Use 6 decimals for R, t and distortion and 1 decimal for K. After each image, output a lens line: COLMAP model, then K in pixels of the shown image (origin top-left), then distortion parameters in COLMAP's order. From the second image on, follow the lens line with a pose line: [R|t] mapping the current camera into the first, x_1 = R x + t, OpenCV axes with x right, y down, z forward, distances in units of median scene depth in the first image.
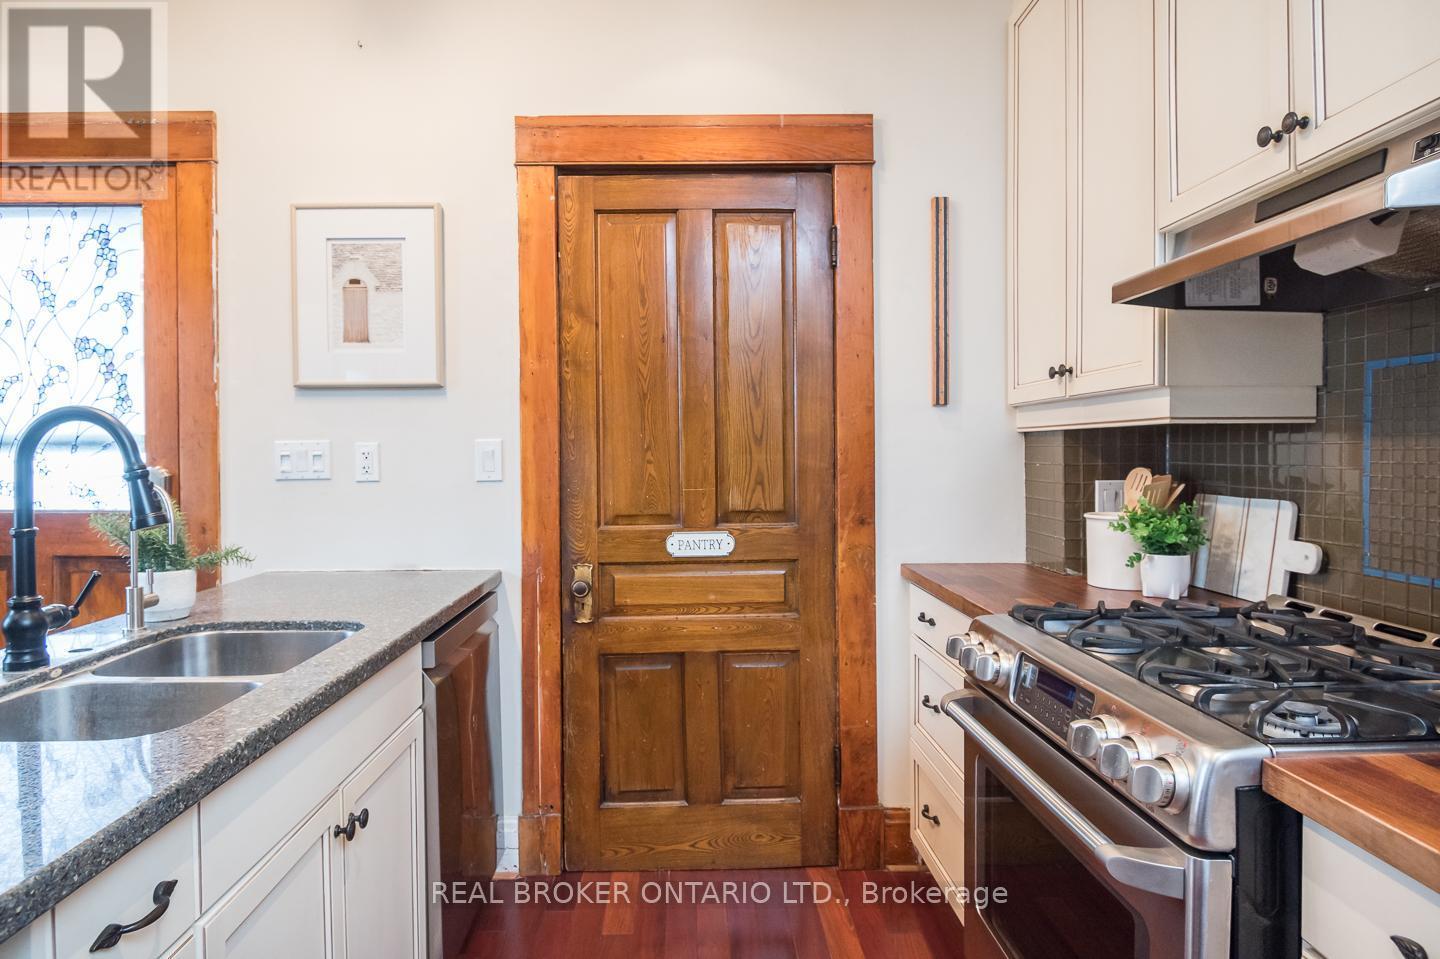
lens RADIAL K [[816.3, 0, 667.0], [0, 816.3, 462.2], [0, 0, 1]] dist [0.002949, -0.013573]
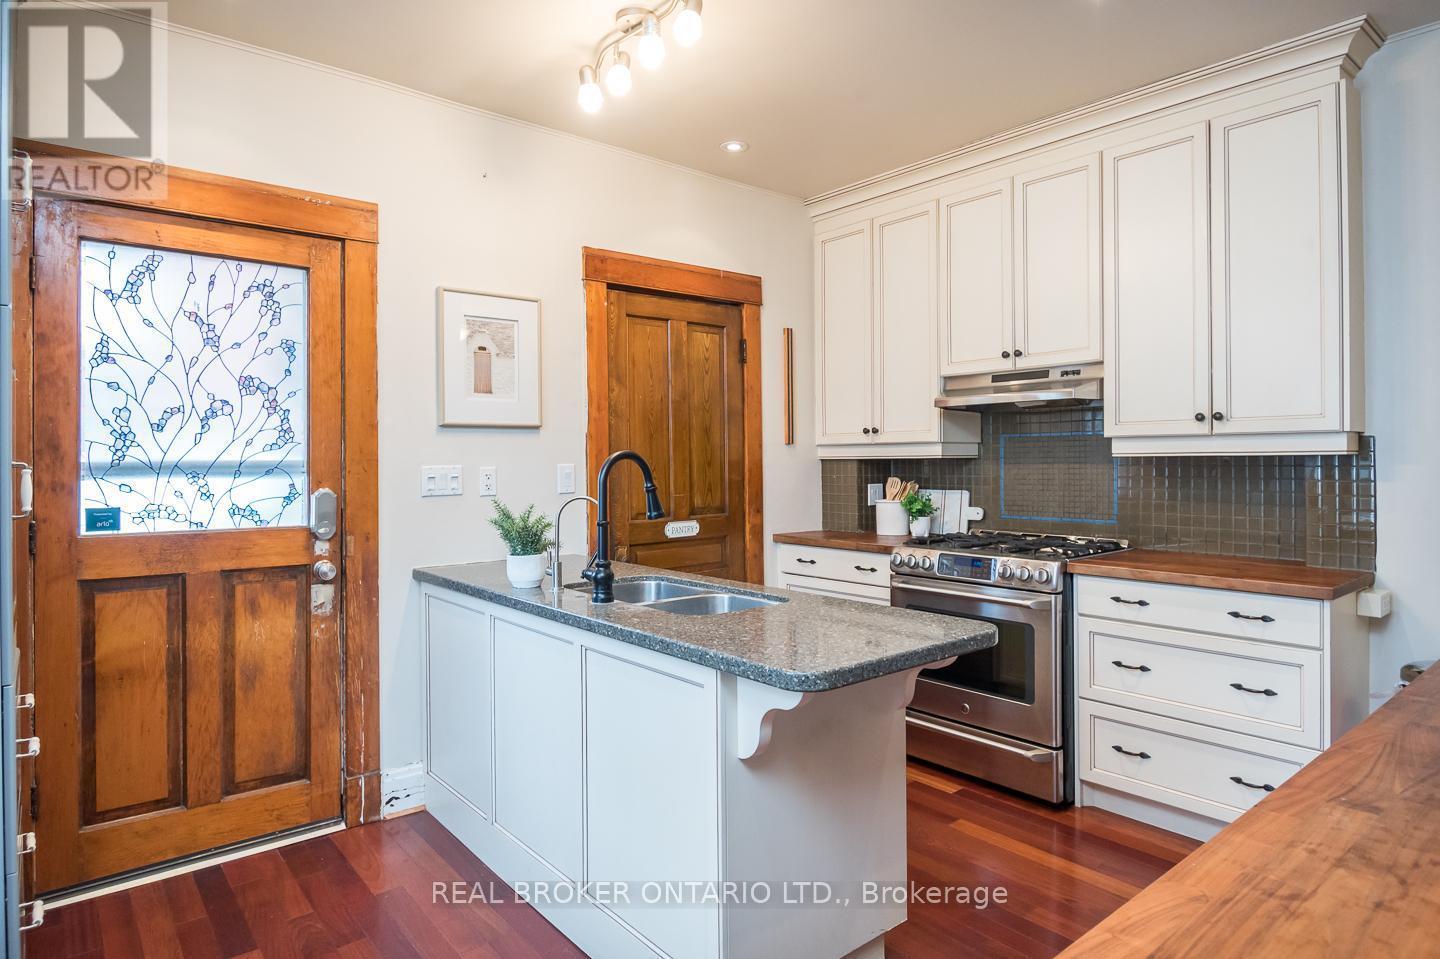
lens RADIAL K [[816.3, 0, 667.0], [0, 816.3, 462.2], [0, 0, 1]] dist [0.002949, -0.013573]
pose [[0.801168, -0.002615, 0.598434, -0.944108], [0.013999, 0.999799, -0.014372, -0.008514], [-0.598276, 0.019892, 0.801043, -0.265348]]
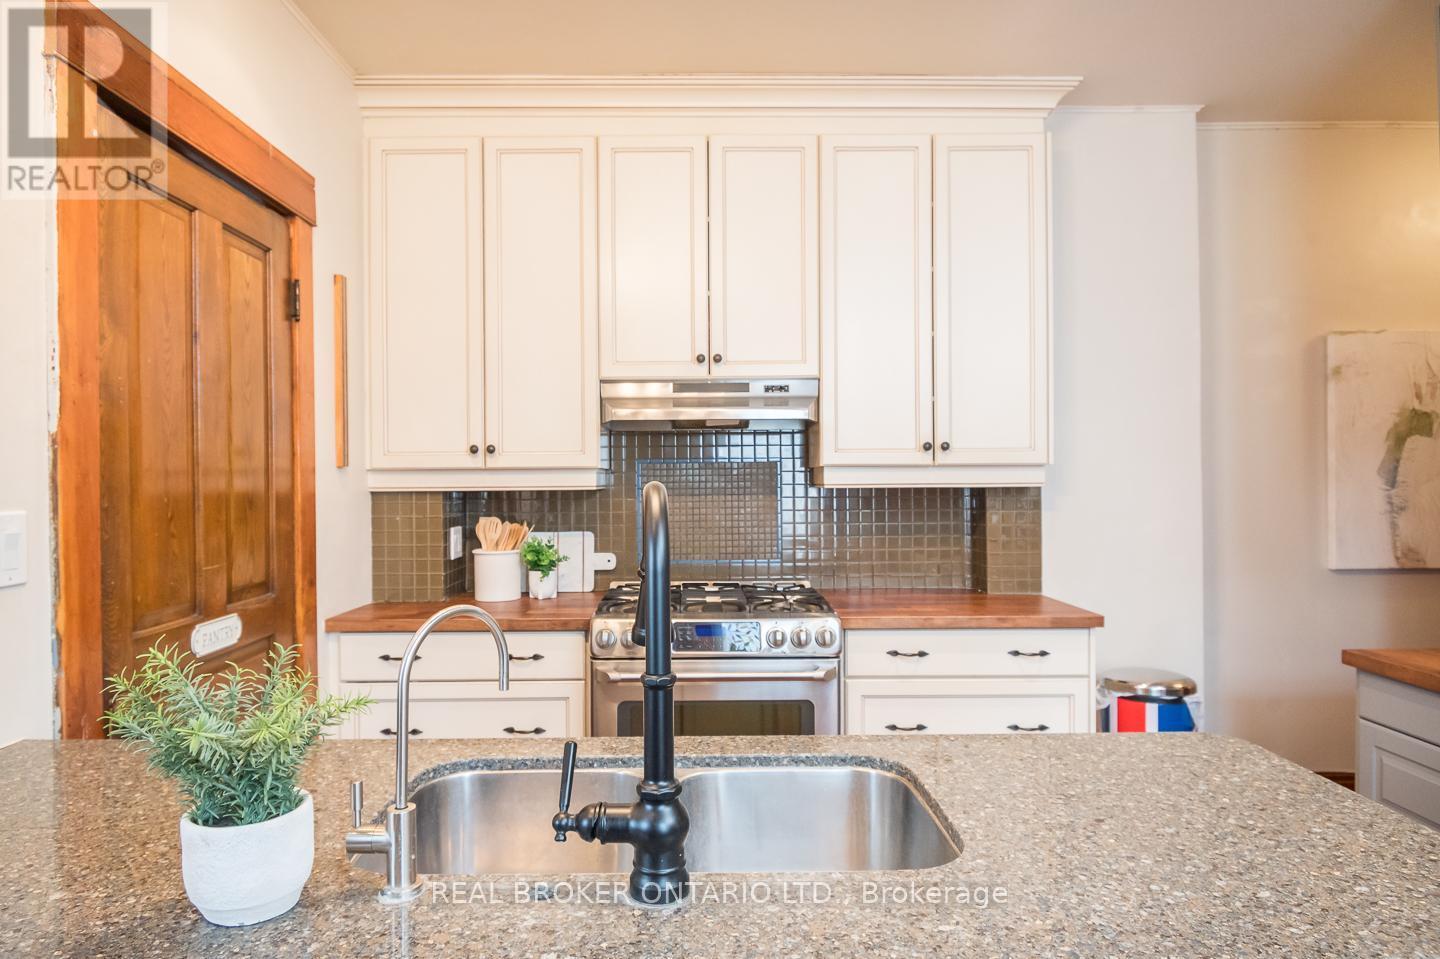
lens RADIAL K [[872.7, 0, 694.9], [0, 872.7, 480.4], [0, 0, 1]] dist [0.004737, -0.000166]
pose [[0.008861, 0.004050, 0.999953, -0.816361], [0.024408, 0.999693, -0.004265, -0.035982], [-0.999663, 0.024445, 0.008760, 0.524571]]
